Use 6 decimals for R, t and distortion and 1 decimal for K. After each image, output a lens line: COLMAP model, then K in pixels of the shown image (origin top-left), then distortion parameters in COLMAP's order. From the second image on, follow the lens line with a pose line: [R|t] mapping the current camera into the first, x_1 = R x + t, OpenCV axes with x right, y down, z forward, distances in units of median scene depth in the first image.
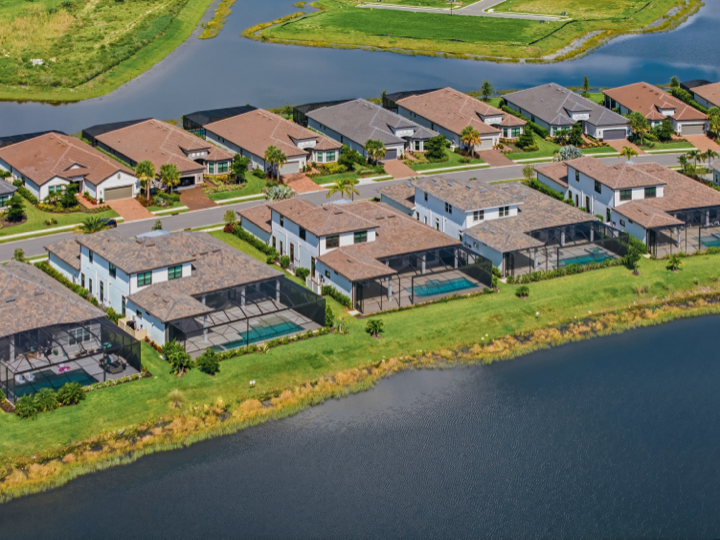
lens RADIAL K [[1458.7, 0, 360.0], [0, 1458.7, 270.0], [0, 0, 1]] dist [-0.170230, 0.206261]
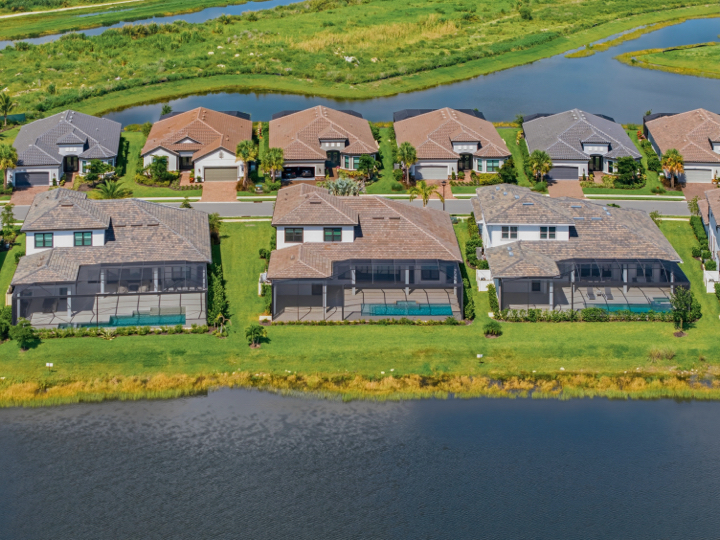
lens RADIAL K [[1458.7, 0, 360.0], [0, 1458.7, 270.0], [0, 0, 1]] dist [-0.170230, 0.206261]
pose [[0.865317, 0.130032, -0.484064, 0.388985], [-0.156941, 0.987490, -0.015284, 0.006458], [0.476021, 0.089195, 0.874899, 0.287166]]
